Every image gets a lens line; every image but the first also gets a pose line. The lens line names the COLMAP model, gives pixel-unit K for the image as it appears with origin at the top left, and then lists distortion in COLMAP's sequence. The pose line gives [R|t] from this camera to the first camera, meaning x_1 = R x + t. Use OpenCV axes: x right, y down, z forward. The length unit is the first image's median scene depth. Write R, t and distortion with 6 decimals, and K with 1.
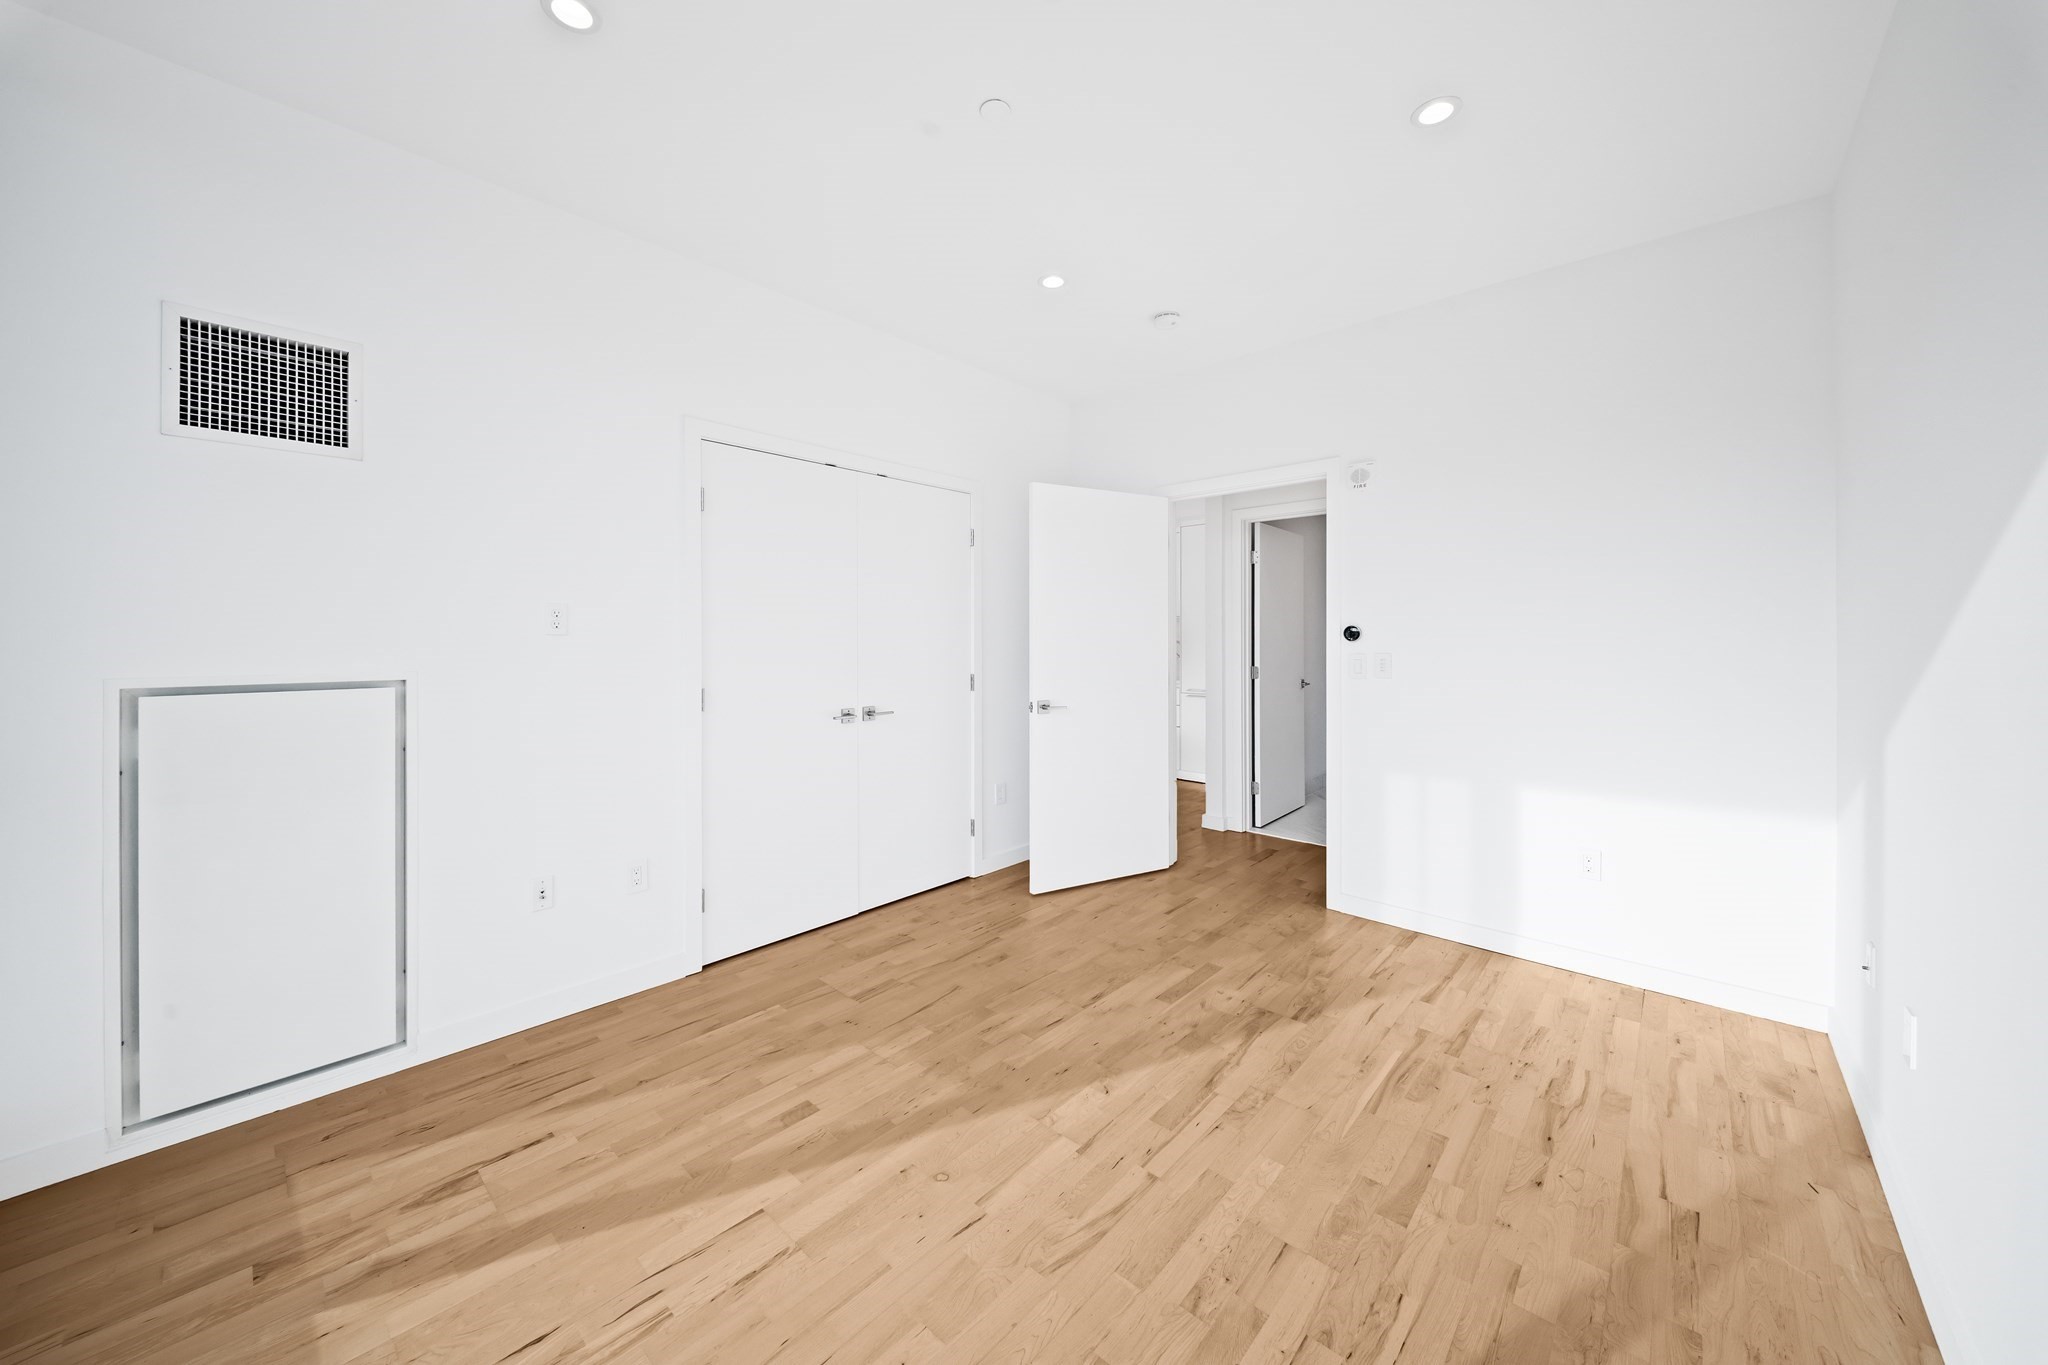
lens RADIAL K [[723.0, 0, 1010.2], [0, 723.0, 639.3], [0, 0, 1]] dist [0.002592, -0.003348]
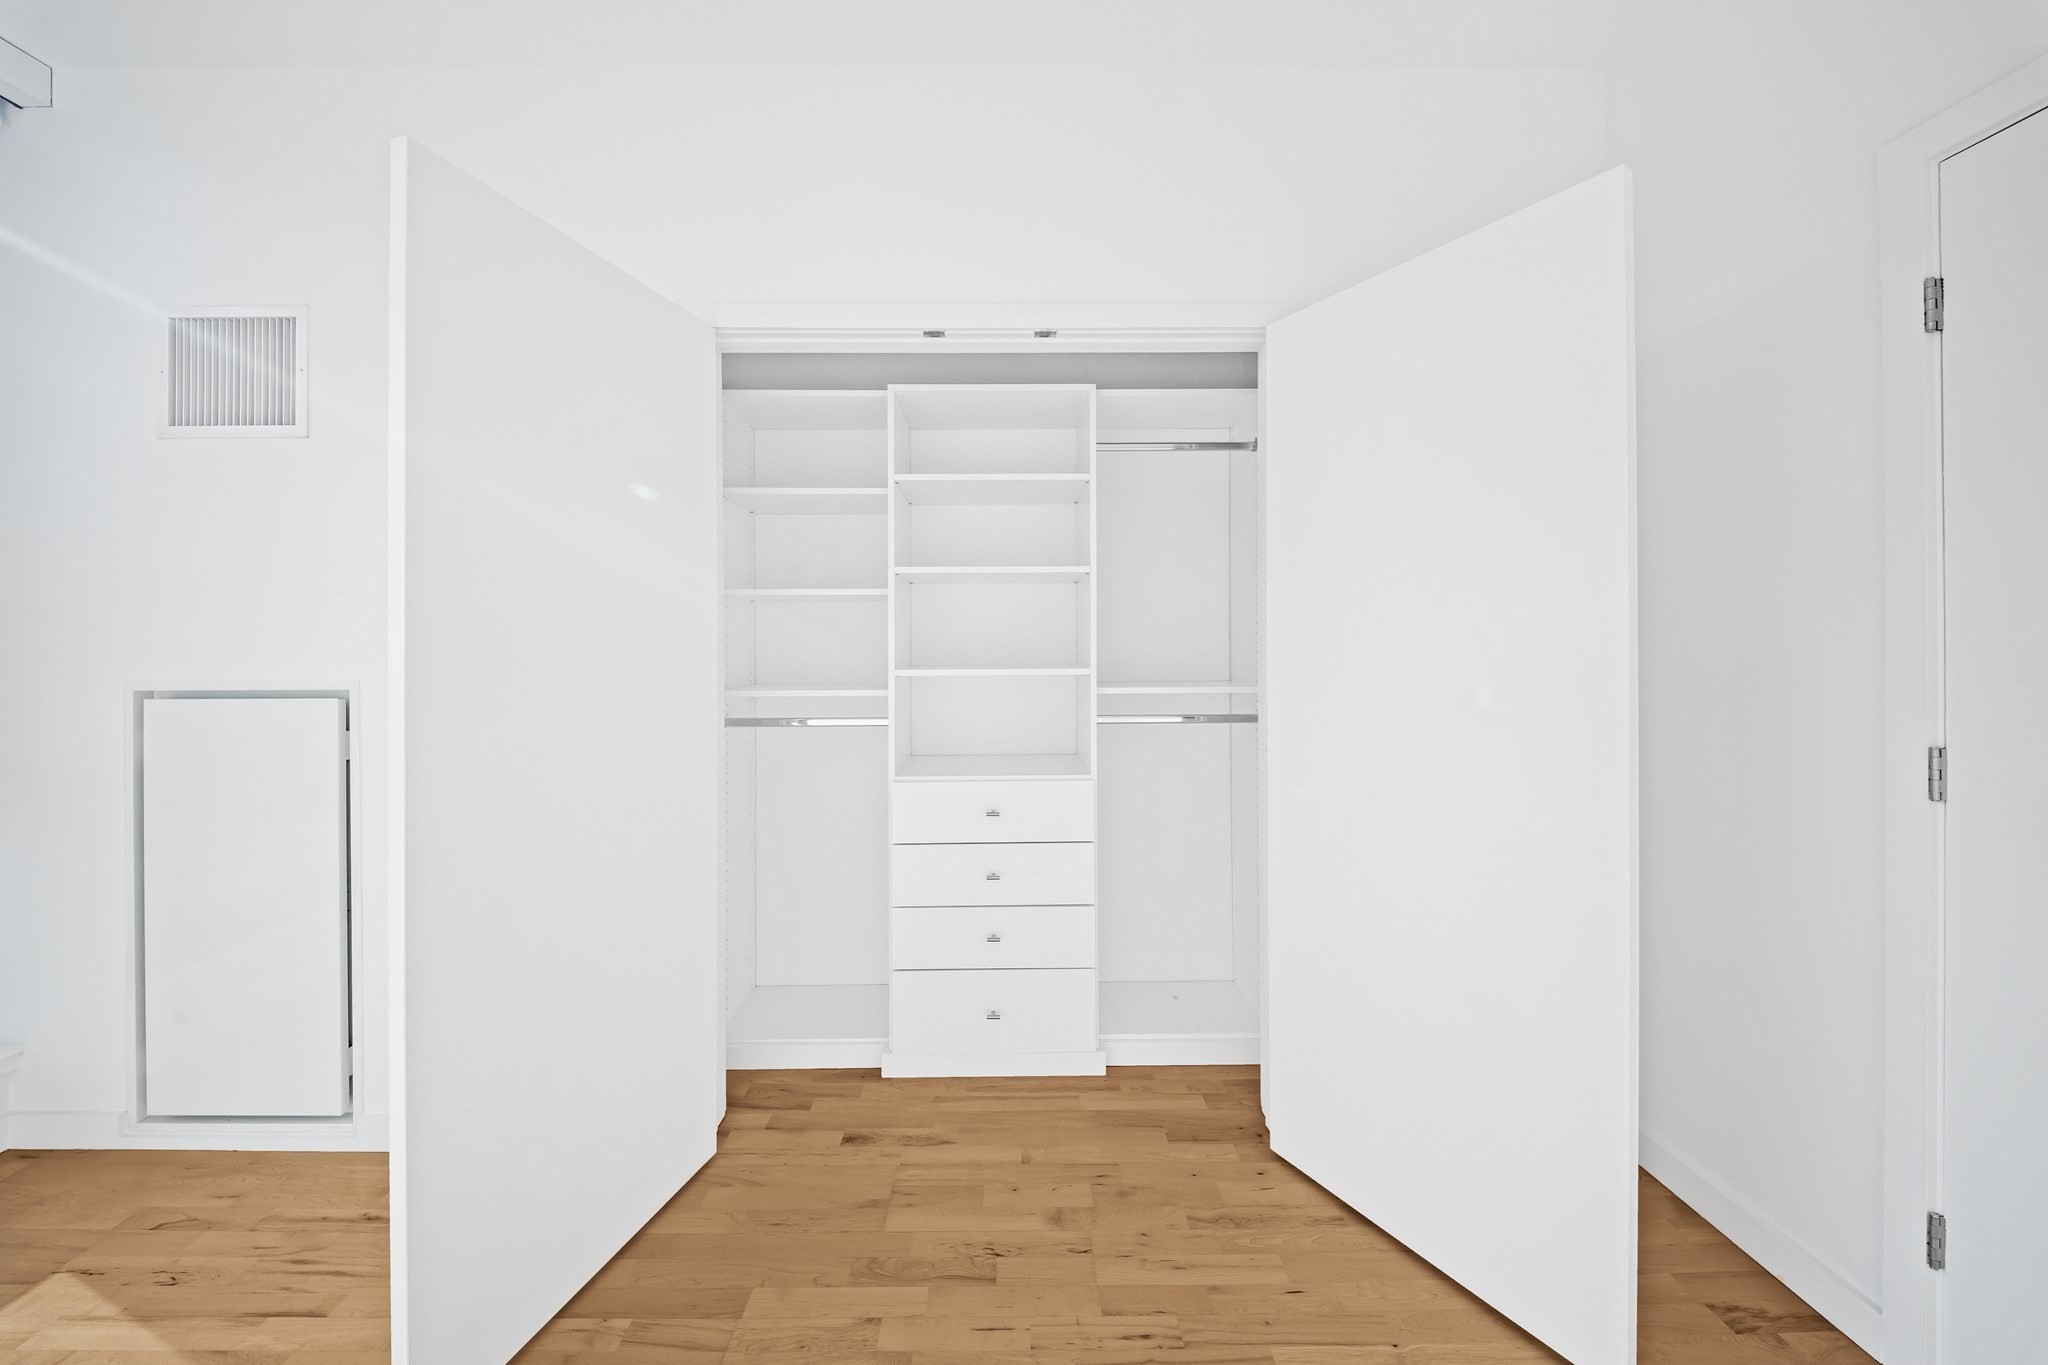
lens RADIAL K [[723.0, 0, 1005.9], [0, 723.0, 654.4], [0, 0, 1]] dist [0.002592, -0.003348]
pose [[0.686701, 0.002376, -0.726937, 0.292920], [0.002073, 0.999984, 0.005226, 0.011449], [0.726937, -0.005095, 0.686685, 0.953340]]
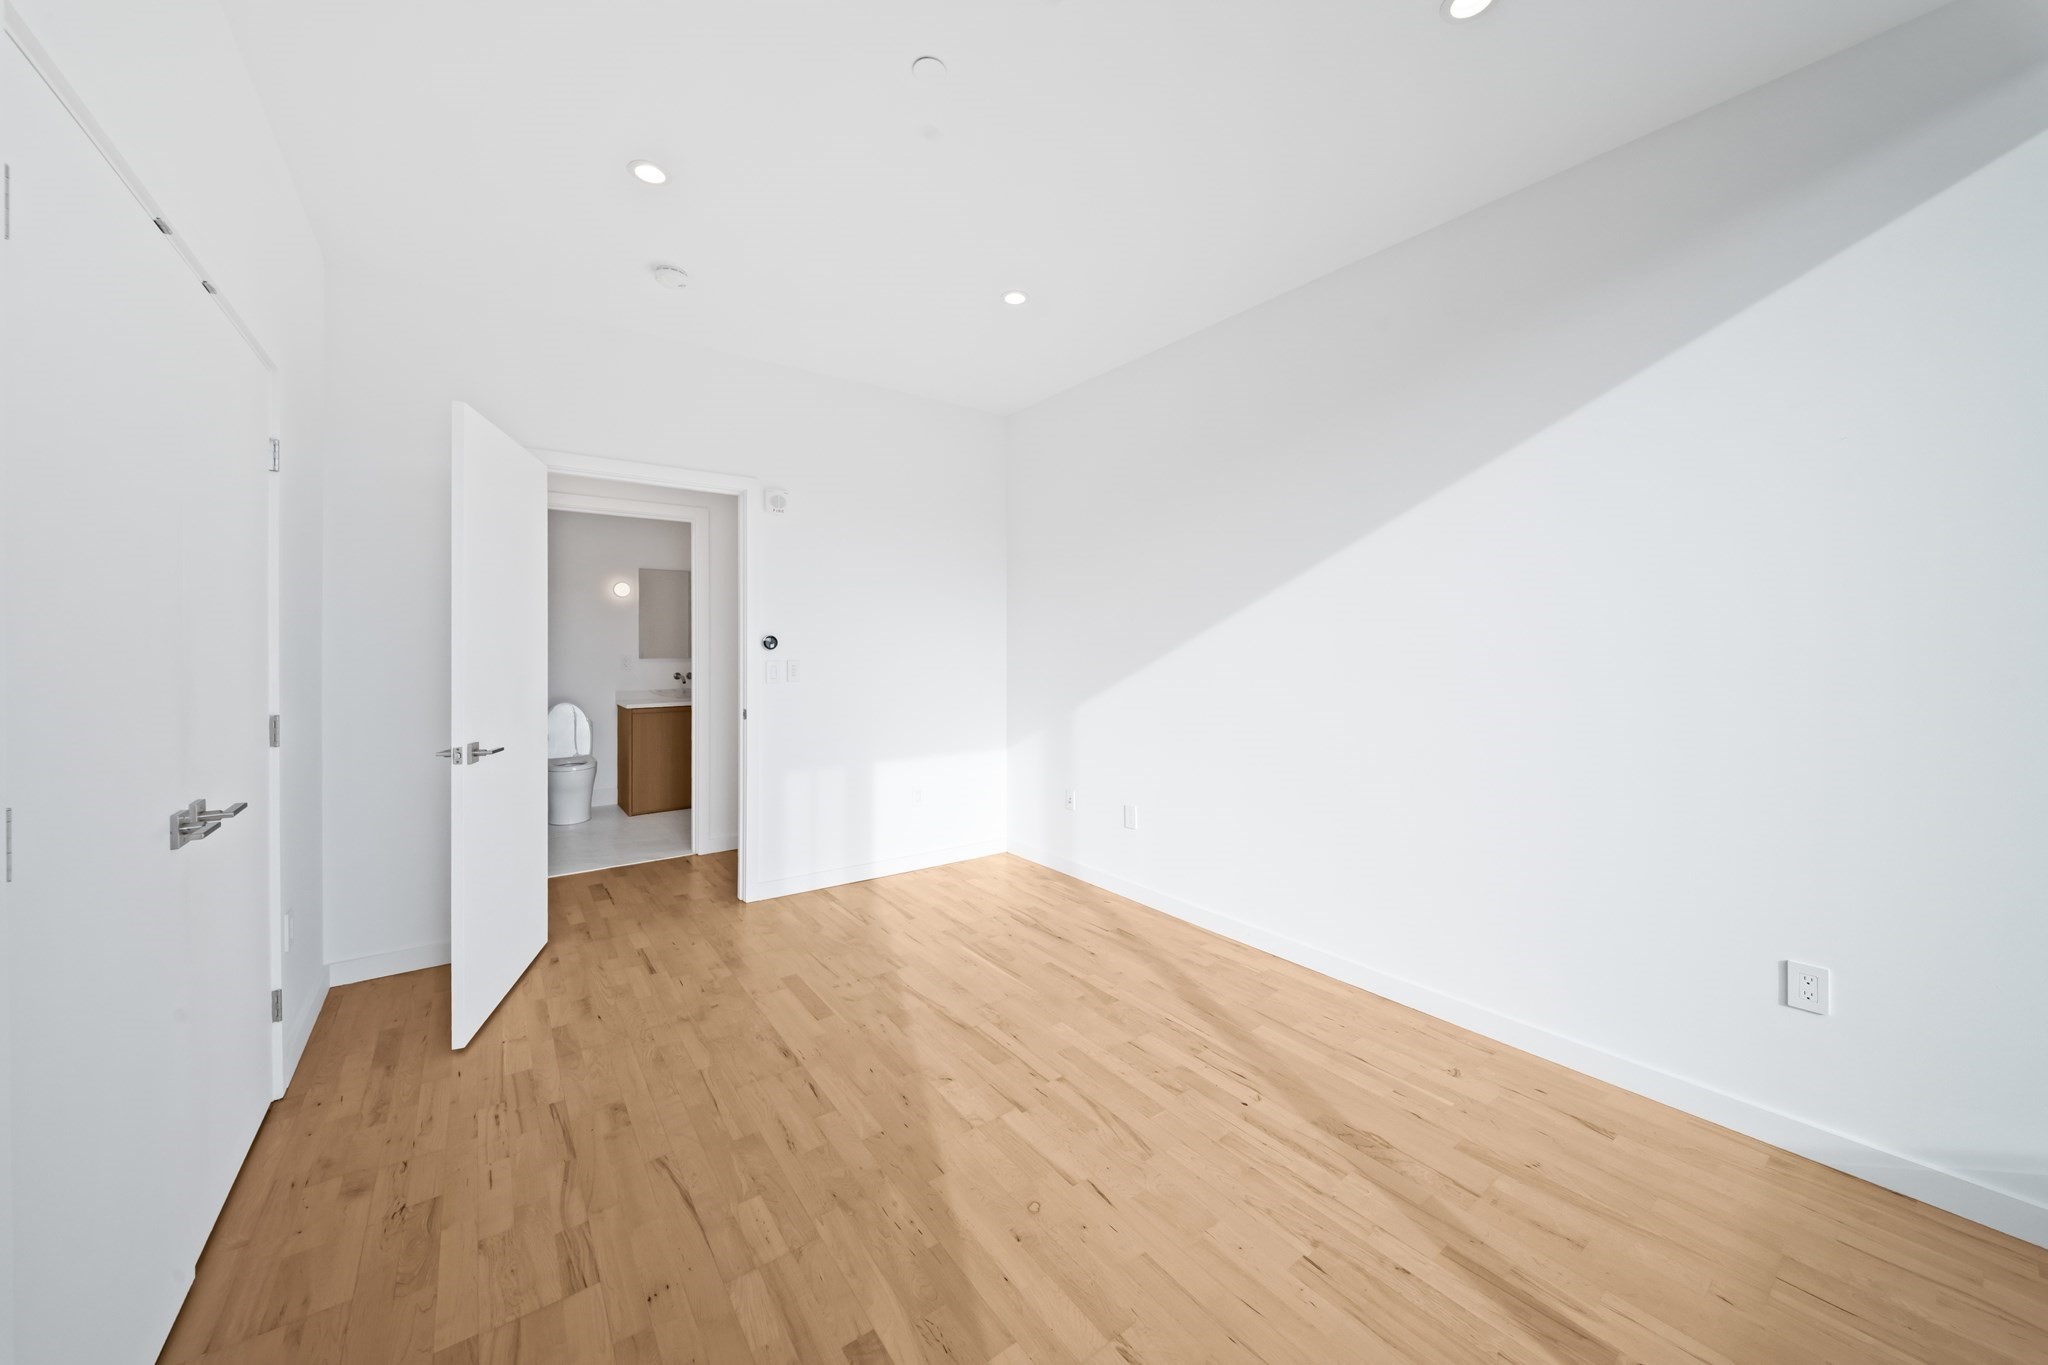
lens RADIAL K [[723.0, 0, 1003.2], [0, 723.0, 644.9], [0, 0, 1]] dist [0.002592, -0.003348]
pose [[0.200821, 0.001096, 0.979627, -0.809302], [-0.000473, 0.999999, -0.001022, -0.005436], [-0.979628, -0.000258, 0.200821, 0.652079]]
